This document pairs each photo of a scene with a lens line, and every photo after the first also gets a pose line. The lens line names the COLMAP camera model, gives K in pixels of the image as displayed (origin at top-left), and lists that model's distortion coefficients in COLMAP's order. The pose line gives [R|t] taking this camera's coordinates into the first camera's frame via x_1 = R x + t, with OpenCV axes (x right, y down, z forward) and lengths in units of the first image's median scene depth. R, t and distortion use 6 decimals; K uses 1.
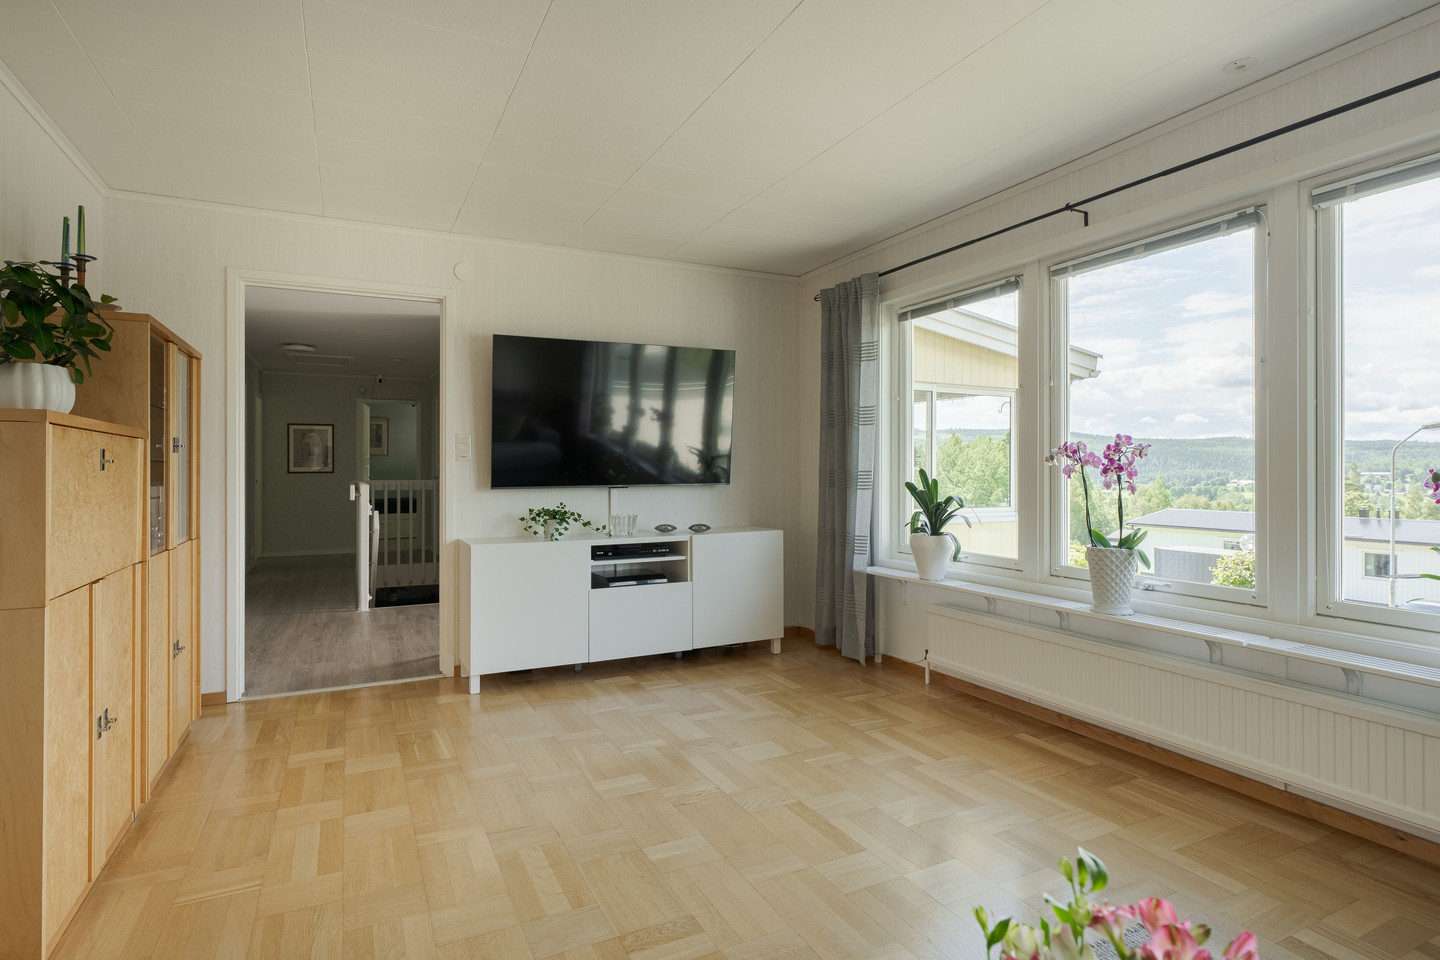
lens RADIAL K [[744.5, 0, 714.5], [0, 744.5, 470.3], [0, 0, 1]] dist [-0.000747, 0.000257]
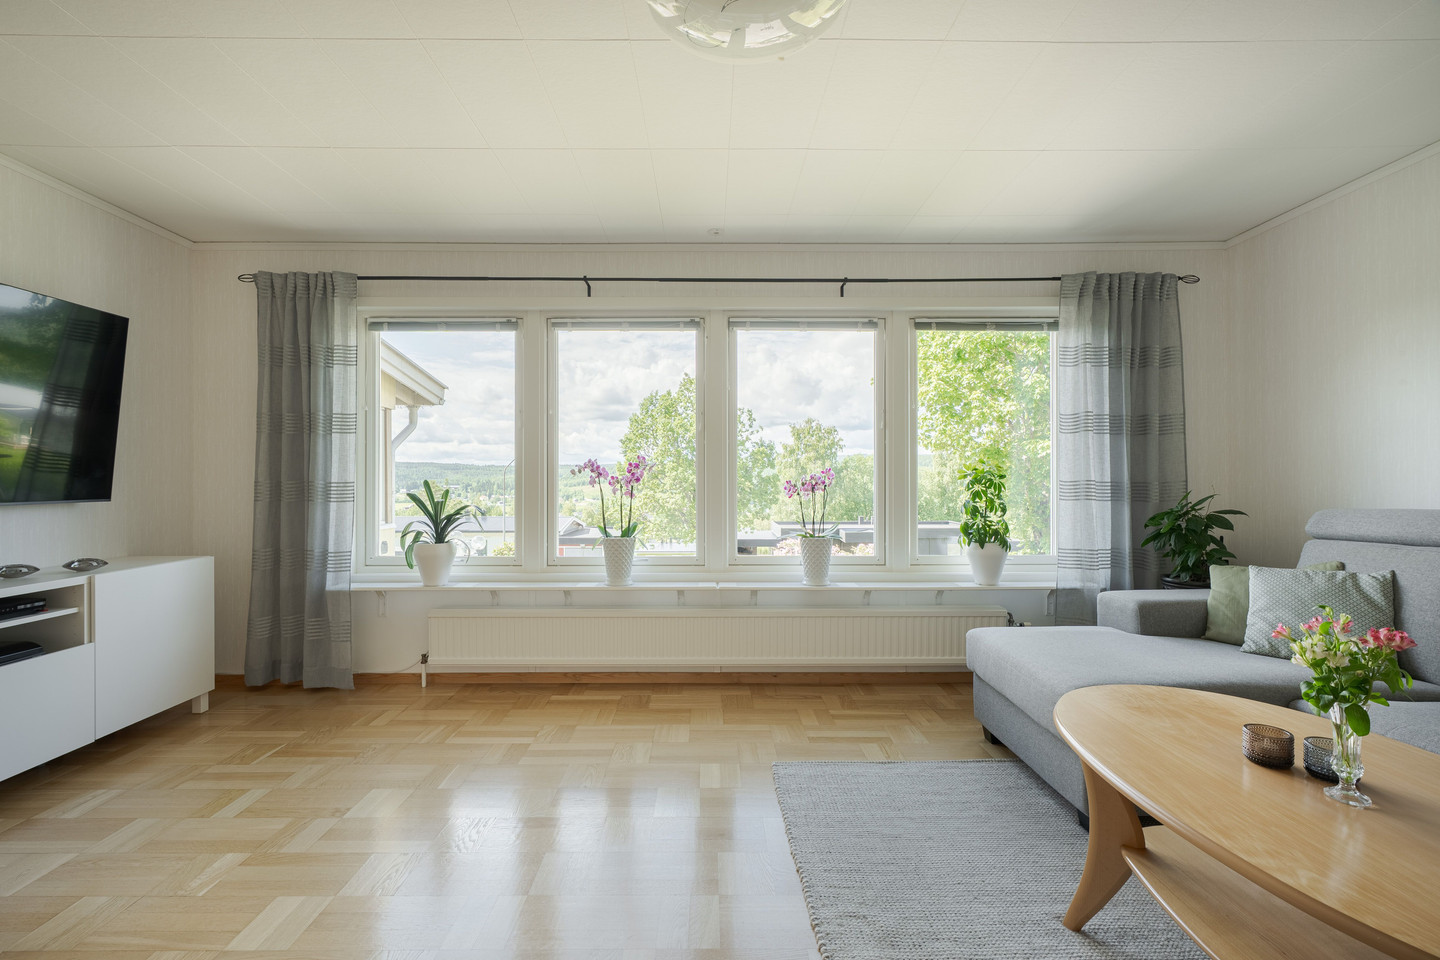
lens RADIAL K [[633.1, 0, 718.4], [0, 633.1, 481.9], [0, 0, 1]] dist [-0.009346, 0.000426]
pose [[0.430407, 0.001757, 0.902633, -0.366064], [0.001728, 0.999995, -0.002771, 0.004069], [-0.902633, 0.002752, 0.430402, 0.273802]]
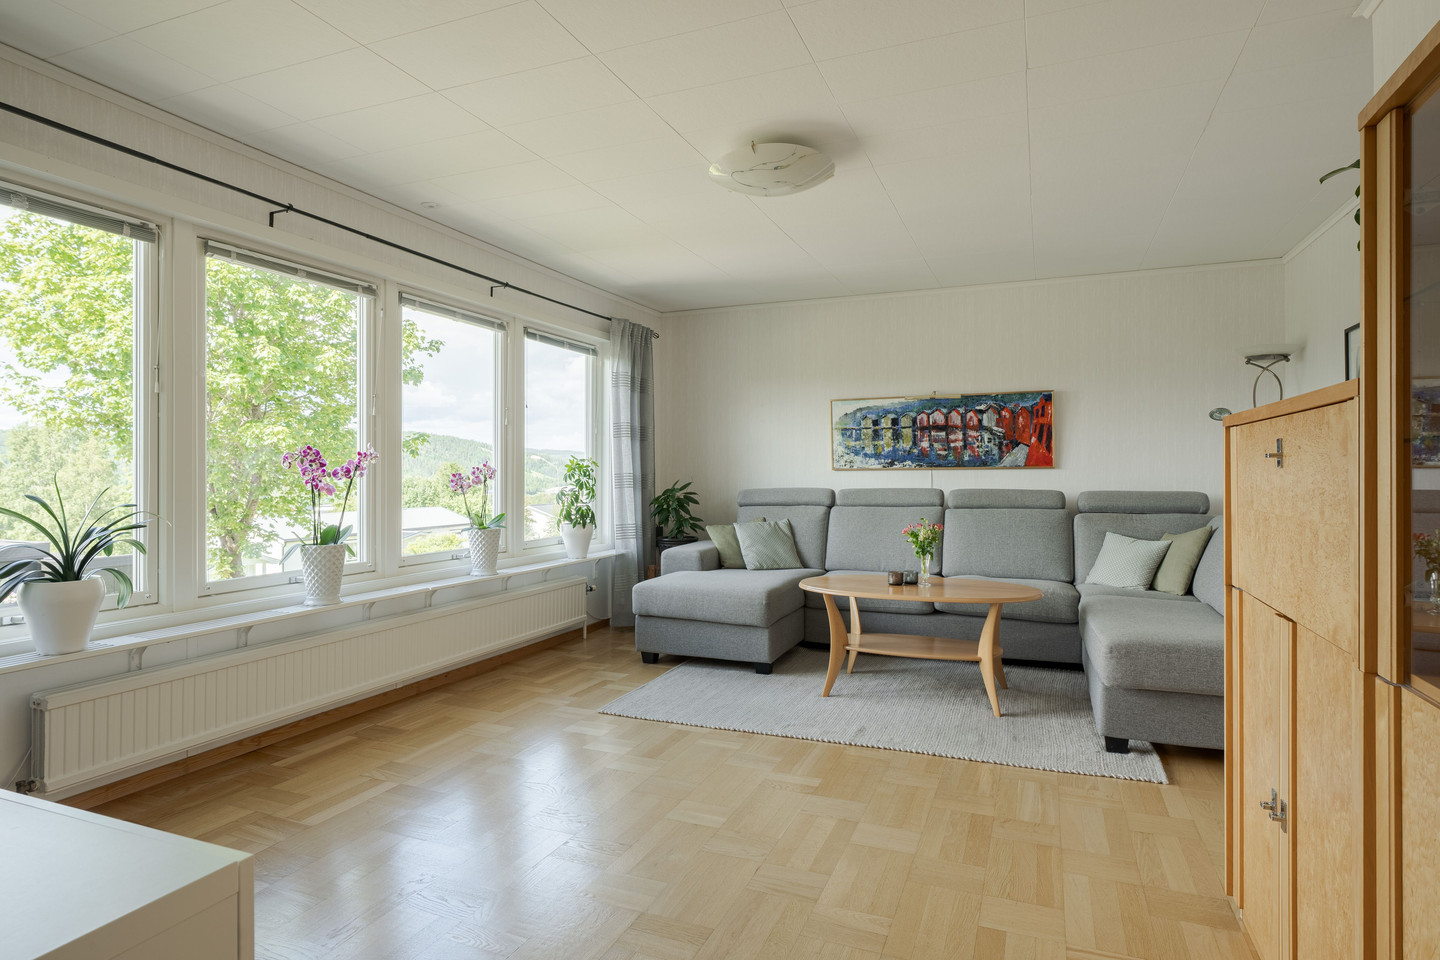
lens RADIAL K [[776.1, 0, 718.2], [0, 776.1, 478.4], [0, 0, 1]] dist [-0.002892, -0.000457]
pose [[-0.657353, -0.001431, 0.753581, -0.585435], [0.004902, 0.999969, 0.006174, 0.002101], [-0.753567, 0.007753, -0.657326, 1.084986]]
